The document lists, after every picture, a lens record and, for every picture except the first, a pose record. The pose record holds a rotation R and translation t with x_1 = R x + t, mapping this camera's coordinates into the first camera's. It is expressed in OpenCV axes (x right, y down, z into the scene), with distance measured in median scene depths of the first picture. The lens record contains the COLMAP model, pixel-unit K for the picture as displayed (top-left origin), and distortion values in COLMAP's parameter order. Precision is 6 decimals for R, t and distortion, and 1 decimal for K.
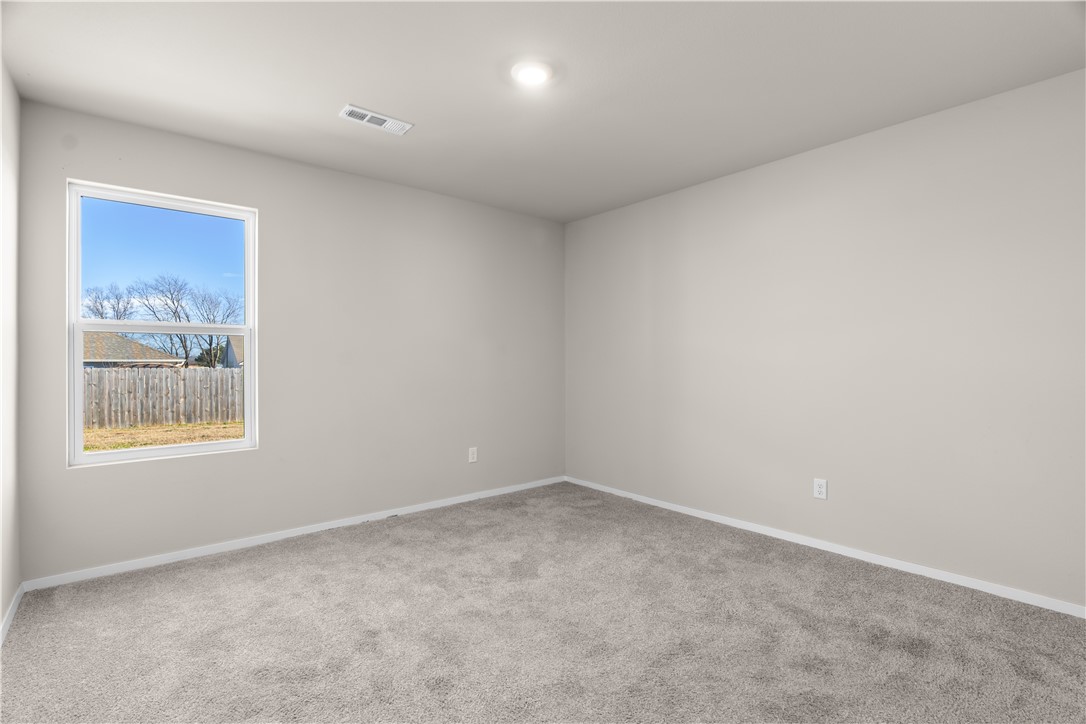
lens RADIAL K [[508.2, 0, 542.3], [0, 508.2, 360.2], [0, 0, 1]] dist [-0.013943, 0.001247]
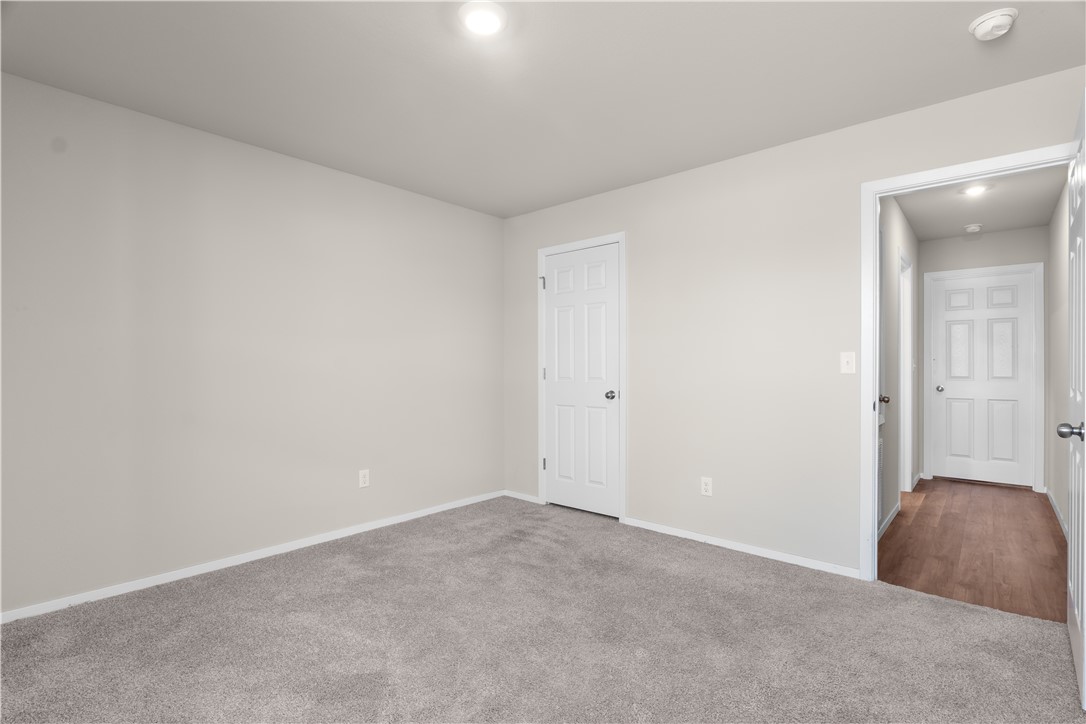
lens RADIAL K [[508.2, 0, 542.6], [0, 508.2, 363.5], [0, 0, 1]] dist [-0.013943, 0.001247]
pose [[-0.119280, 0.000295, 0.992861, -0.745718], [0.004231, 0.999991, 0.000211, -0.004260], [-0.992852, 0.004226, -0.119280, 0.867549]]
